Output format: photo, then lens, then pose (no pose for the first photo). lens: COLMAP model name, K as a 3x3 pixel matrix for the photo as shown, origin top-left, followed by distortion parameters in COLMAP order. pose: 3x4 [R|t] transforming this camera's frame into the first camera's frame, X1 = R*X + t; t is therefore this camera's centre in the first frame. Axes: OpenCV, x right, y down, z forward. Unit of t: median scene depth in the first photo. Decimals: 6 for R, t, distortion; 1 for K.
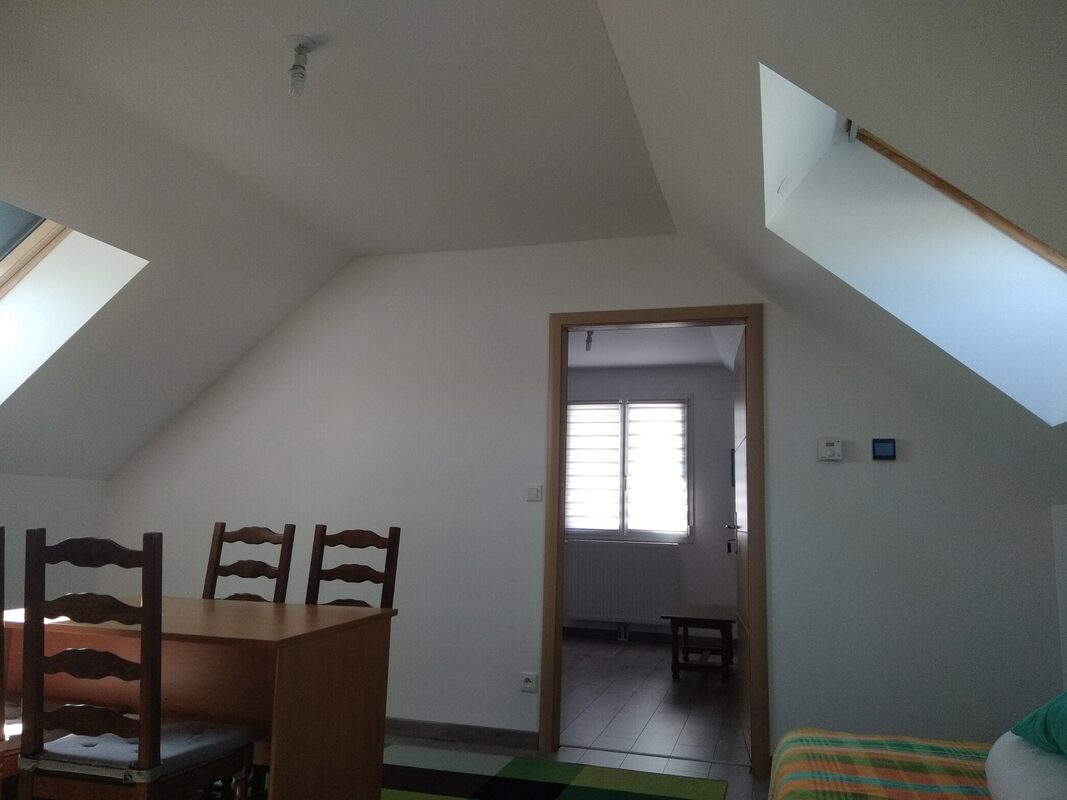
lens RADIAL K [[811.6, 0, 533.5], [0, 811.6, 400.0], [0, 0, 1]] dist [0.086280, -0.196564]
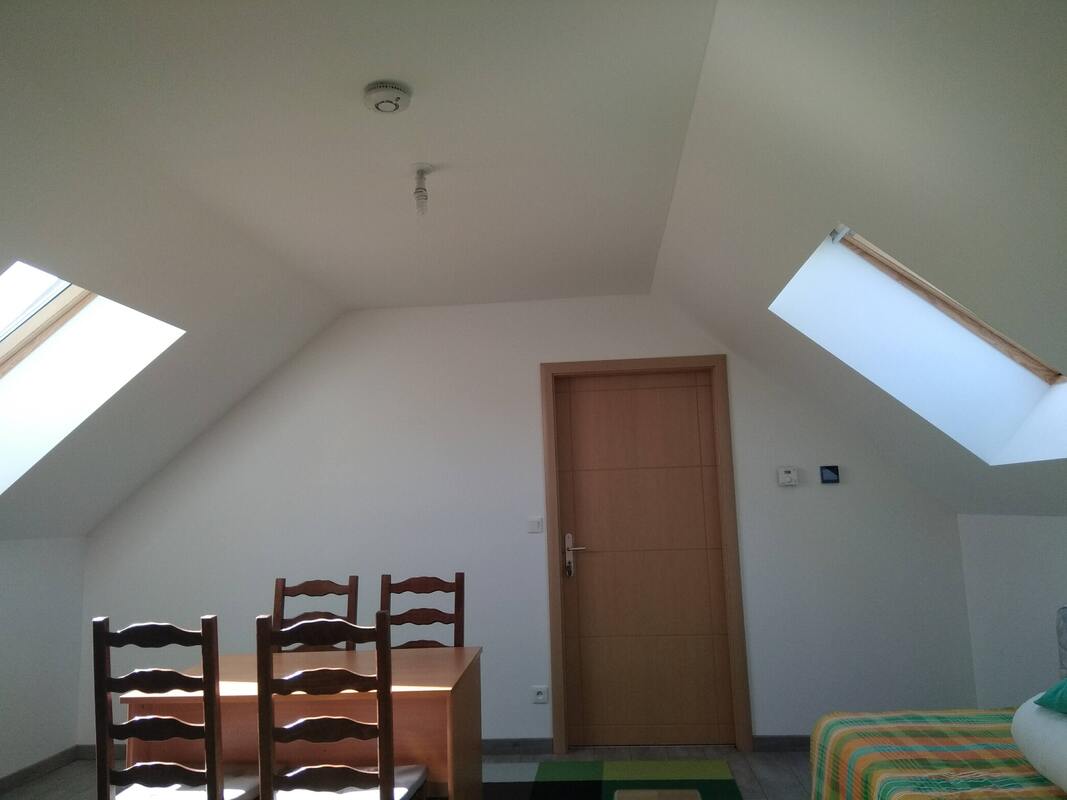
lens RADIAL K [[811.6, 0, 533.5], [0, 811.6, 400.0], [0, 0, 1]] dist [0.086280, -0.196564]
pose [[0.979288, -0.034188, 0.199563, -0.278000], [0.032750, 0.999408, 0.010505, -0.088693], [-0.199804, -0.003752, 0.979829, -0.121929]]
